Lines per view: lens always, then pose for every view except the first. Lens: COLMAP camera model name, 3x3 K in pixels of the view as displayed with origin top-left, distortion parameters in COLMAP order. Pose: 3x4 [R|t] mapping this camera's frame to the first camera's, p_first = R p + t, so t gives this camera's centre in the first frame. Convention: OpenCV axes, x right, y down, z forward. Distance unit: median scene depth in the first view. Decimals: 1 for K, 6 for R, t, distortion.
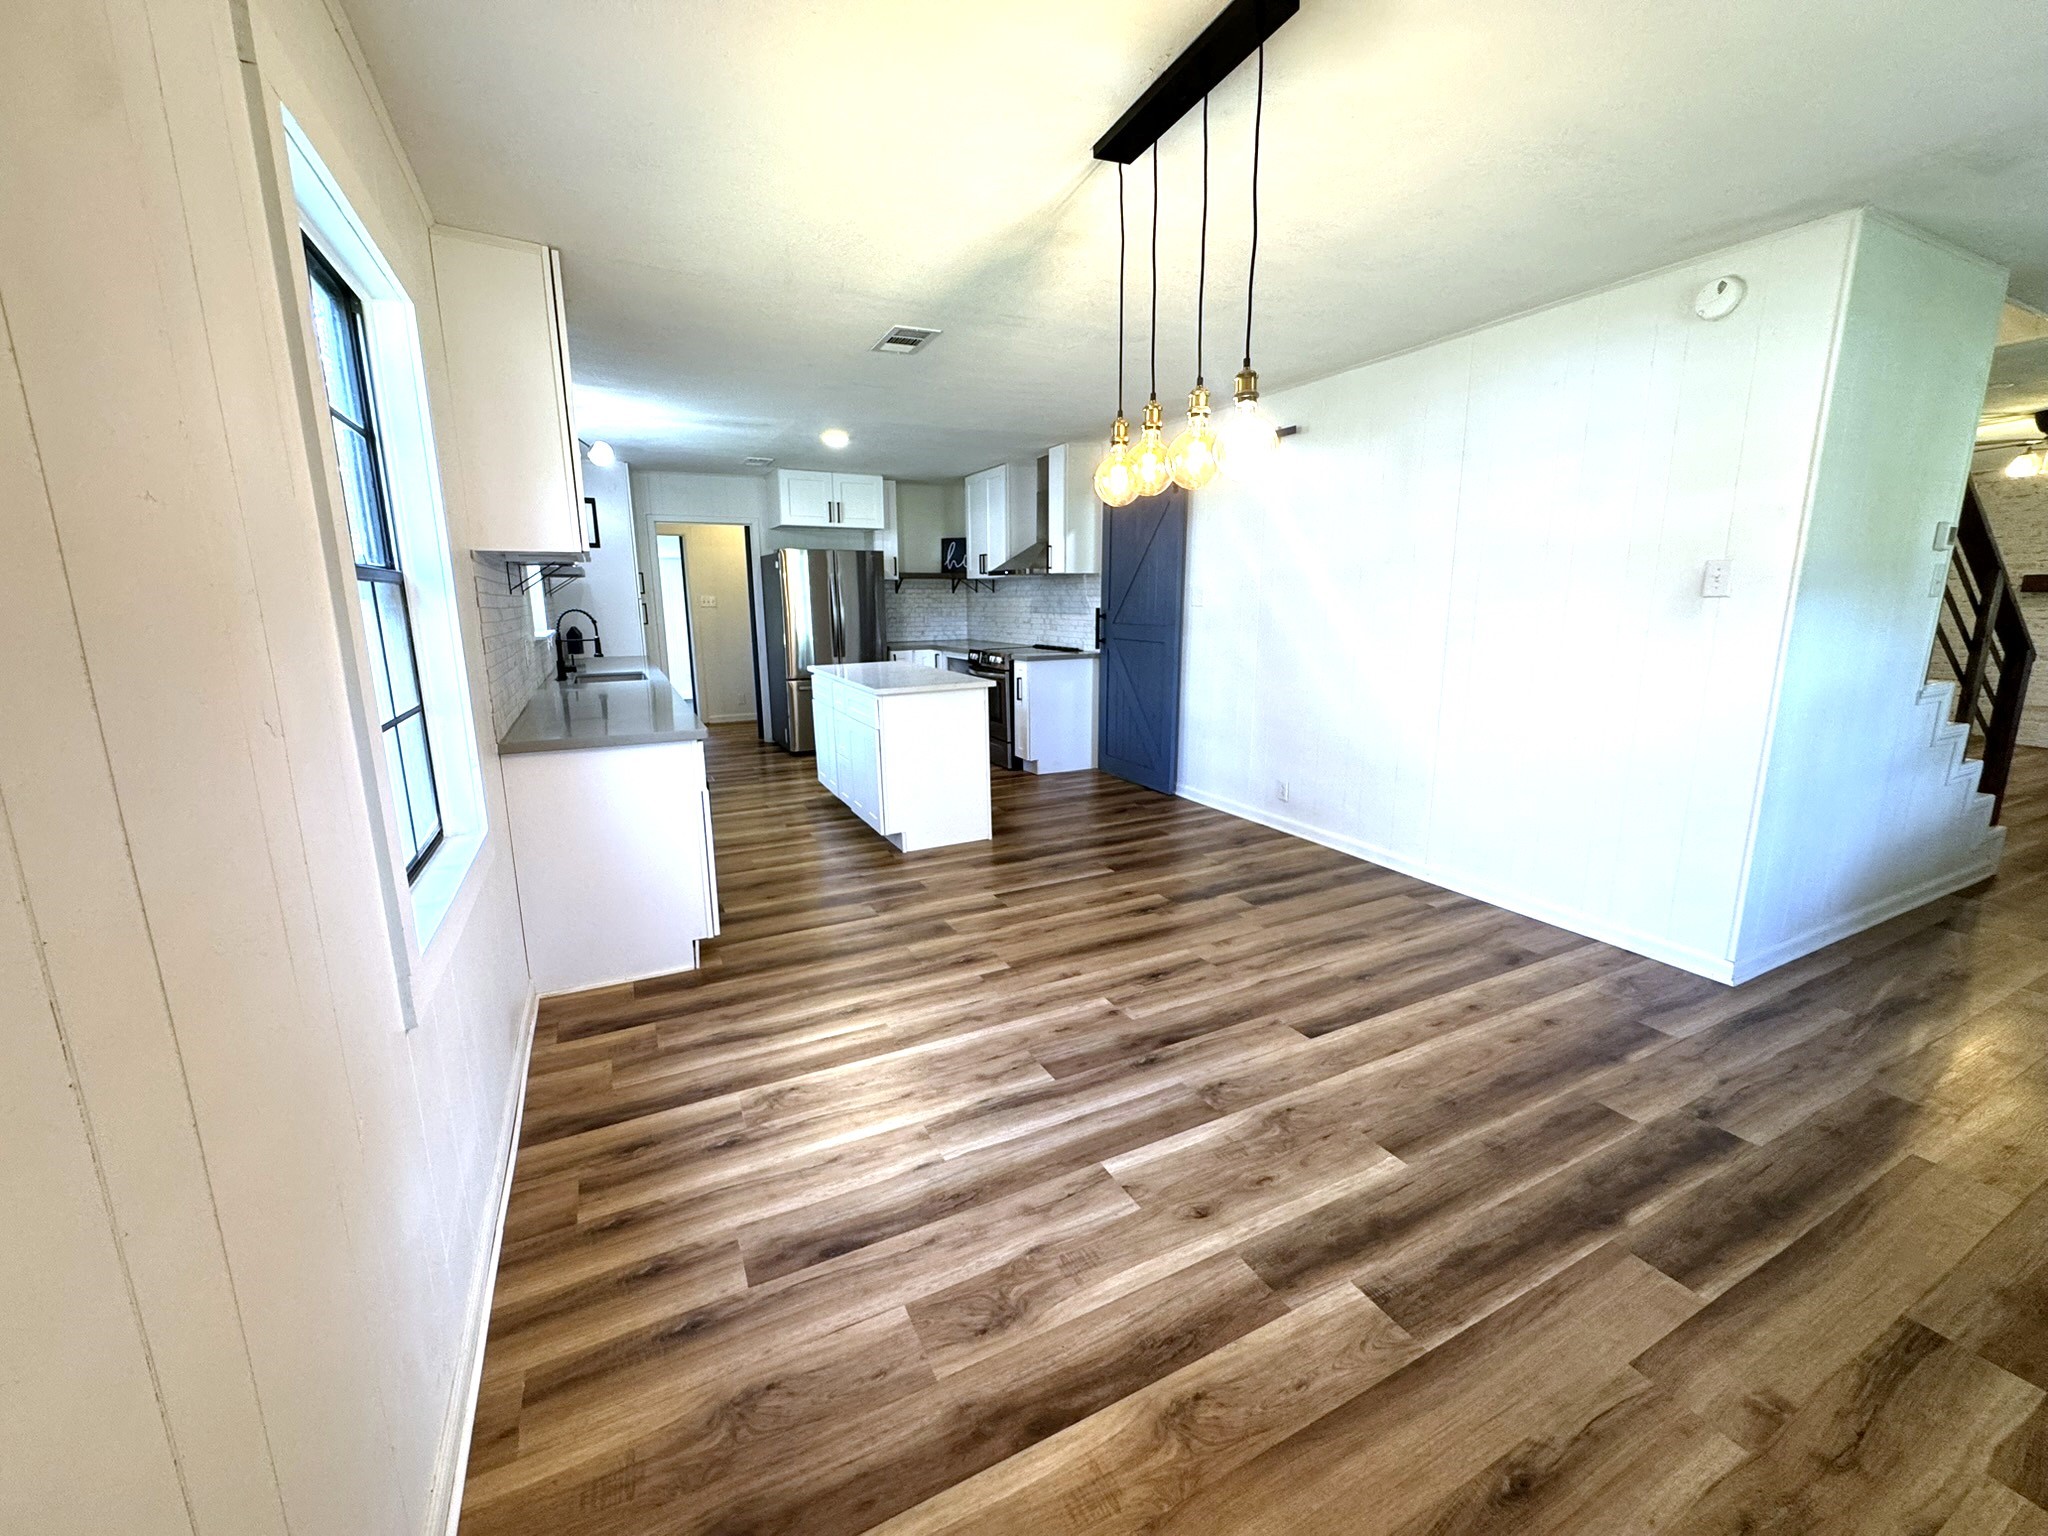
lens RADIAL K [[826.1, 0, 1019.4], [0, 826.1, 769.7], [0, 0, 1]] dist [-0.001397, -0.000158]
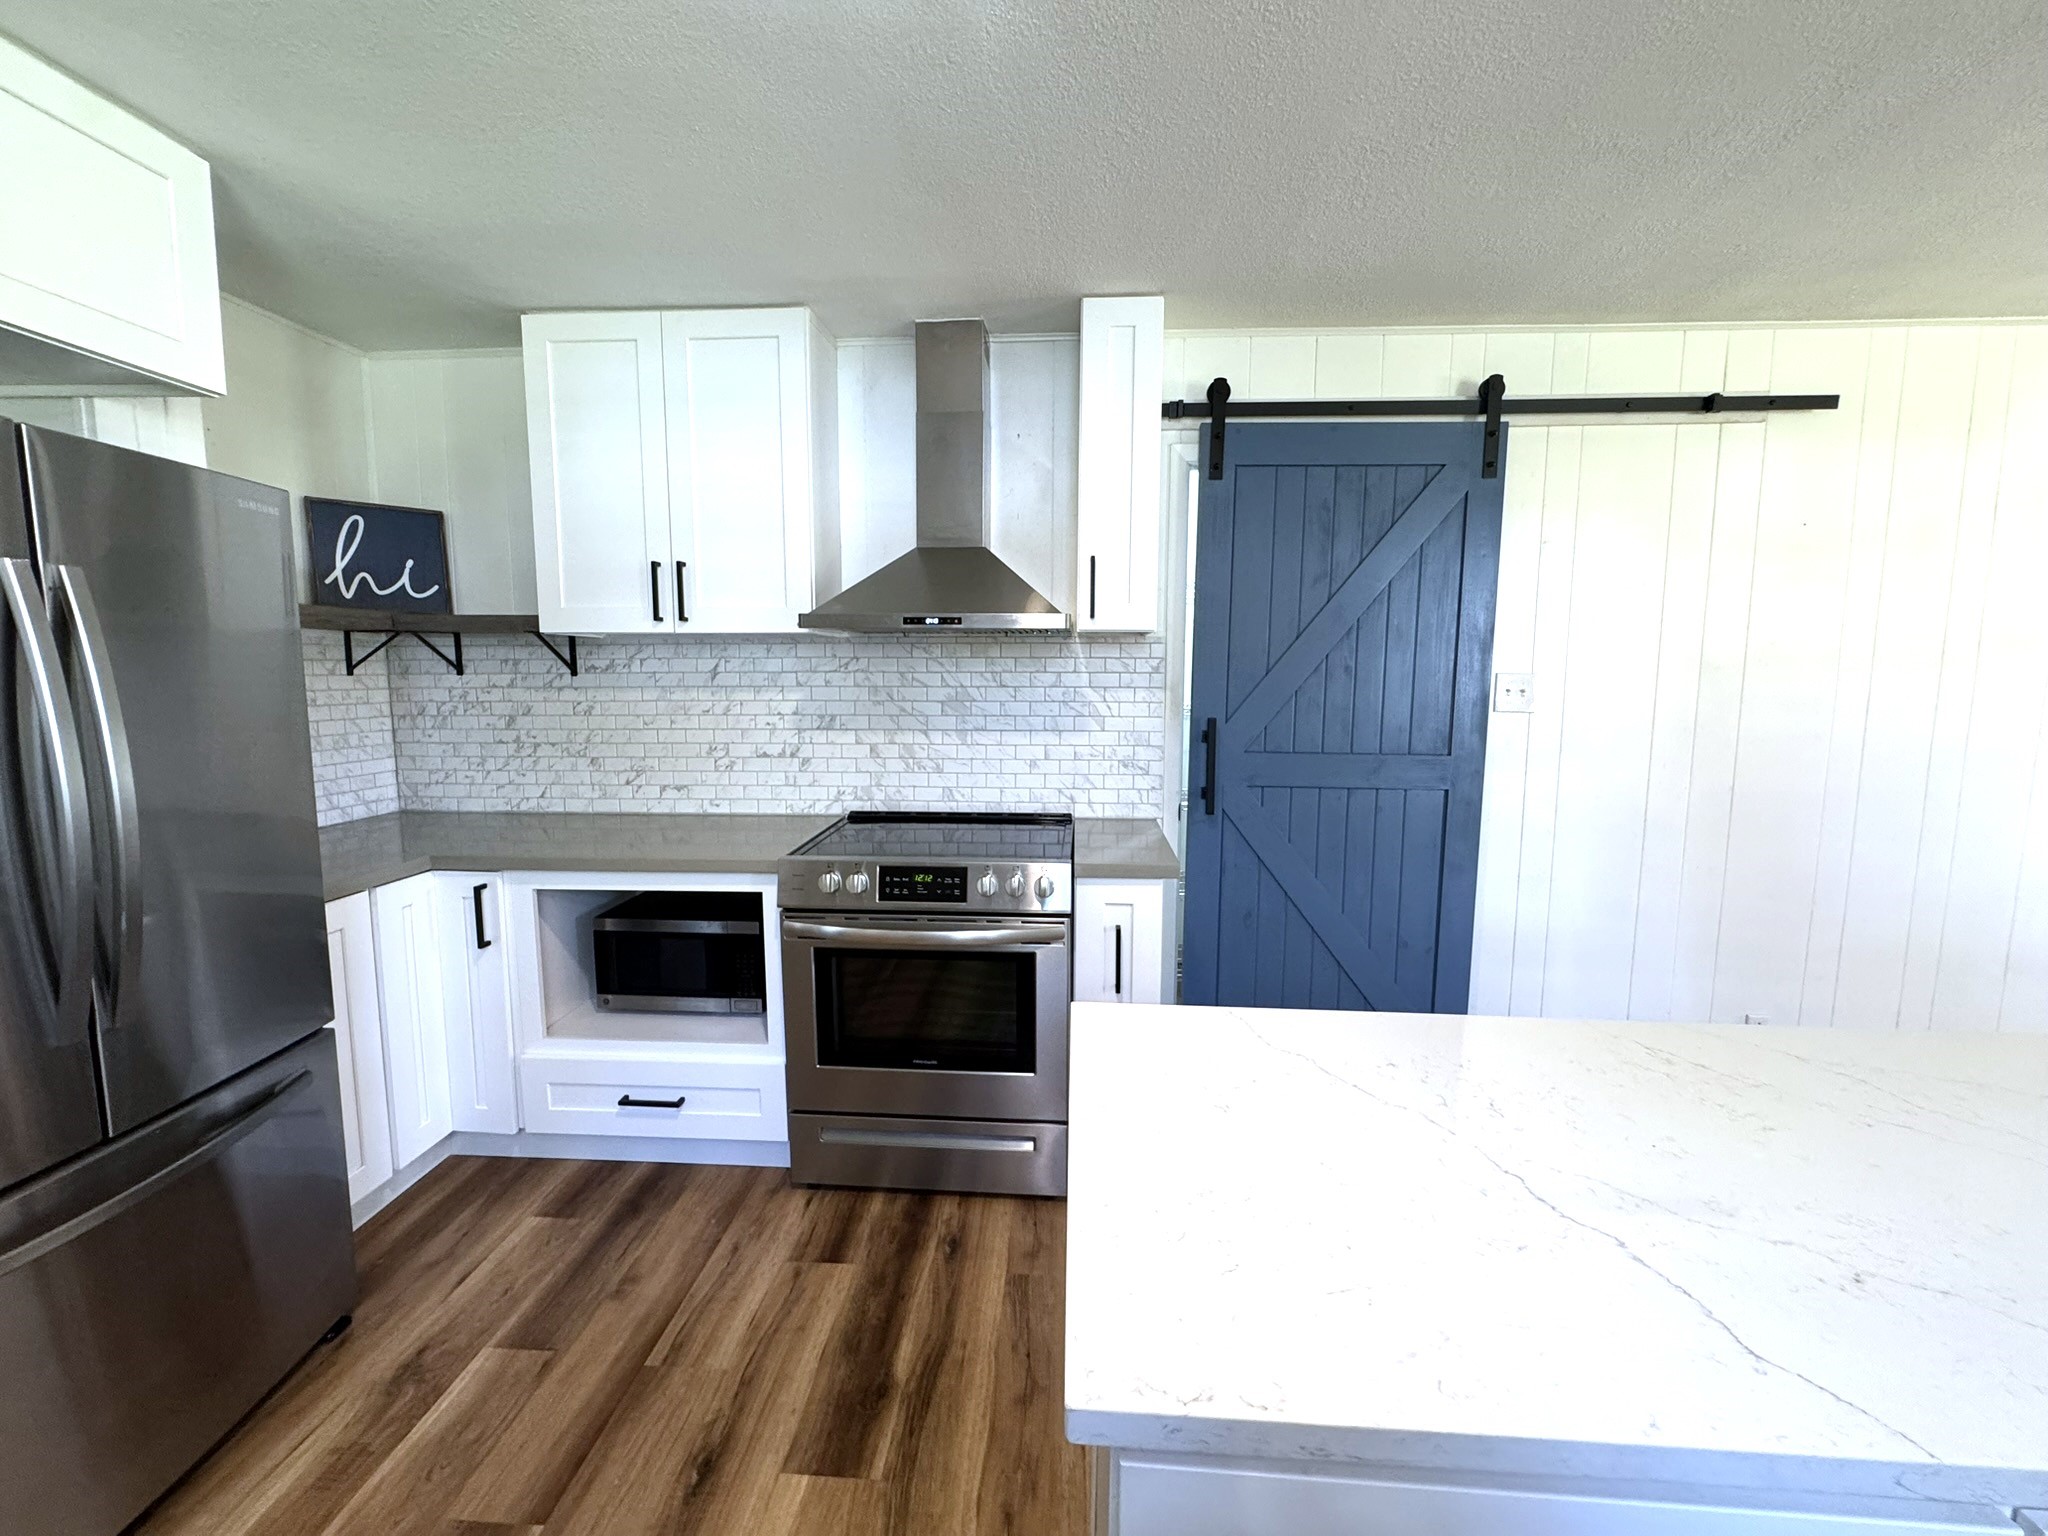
lens RADIAL K [[826.1, 0, 1036.7], [0, 826.1, 761.9], [0, 0, 1]] dist [-0.001397, -0.000158]
pose [[0.499247, -0.095499, 0.861181, -0.278149], [0.169751, 0.985427, 0.010869, -0.172578], [-0.849669, 0.140761, 0.508183, 0.771066]]
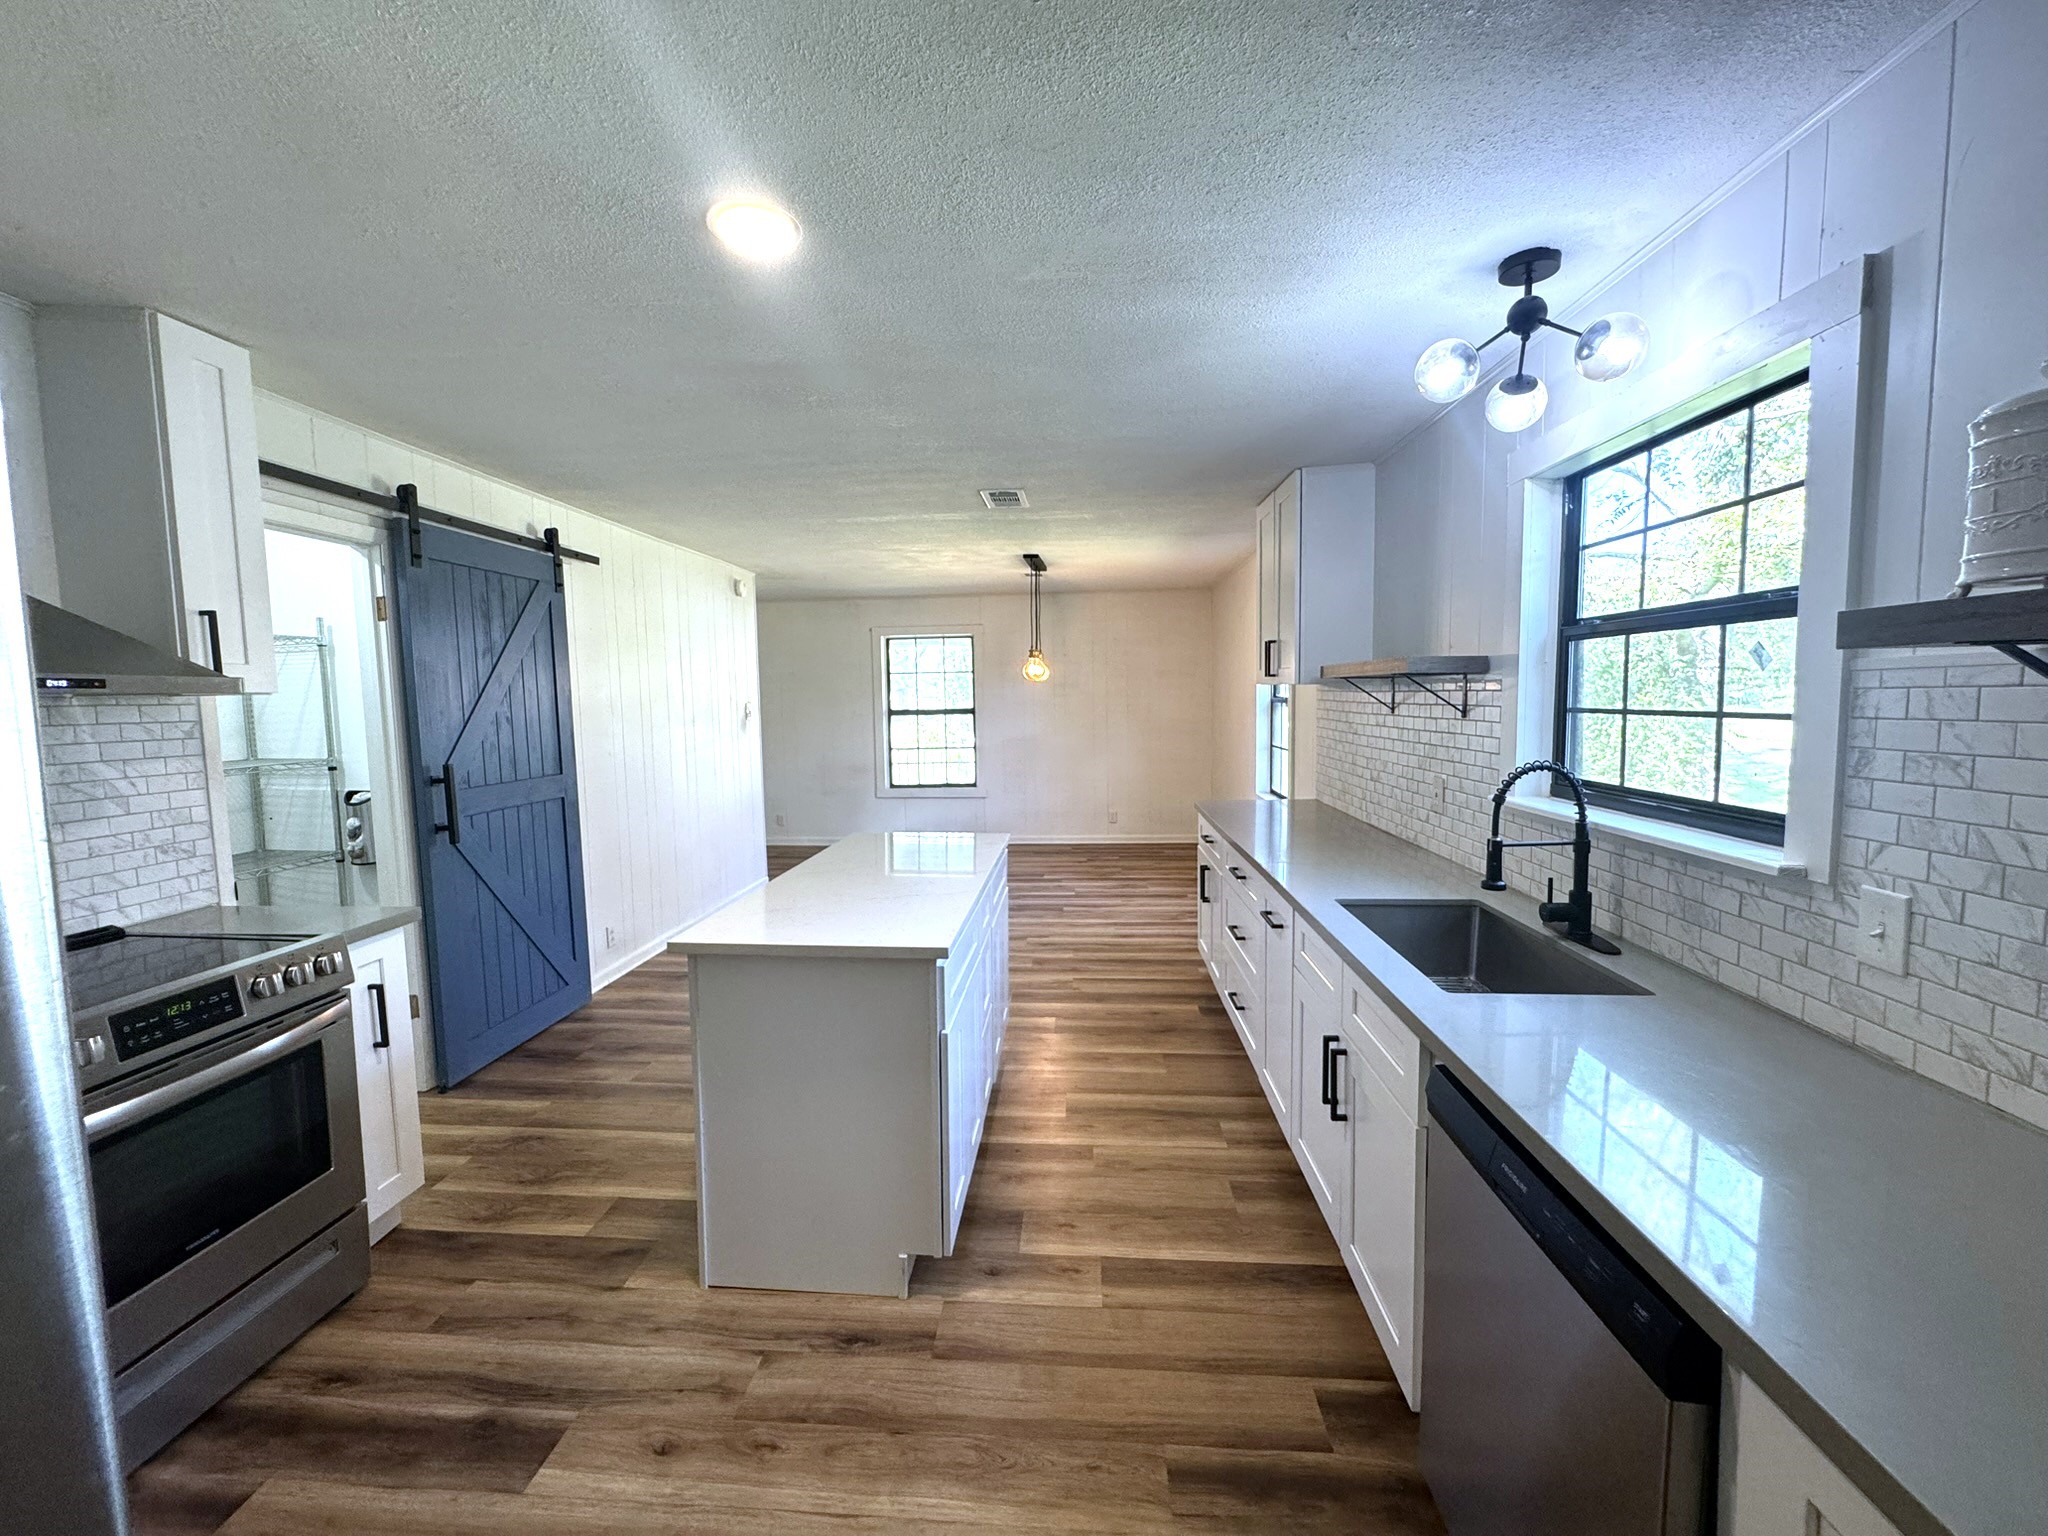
lens RADIAL K [[826.1, 0, 1015.9], [0, 826.1, 765.0], [0, 0, 1]] dist [-0.001397, -0.000158]
pose [[-0.859546, -0.028531, 0.510262, -0.374053], [0.121085, 0.958642, 0.257573, -0.236207], [-0.496507, 0.283181, -0.820542, 1.029203]]
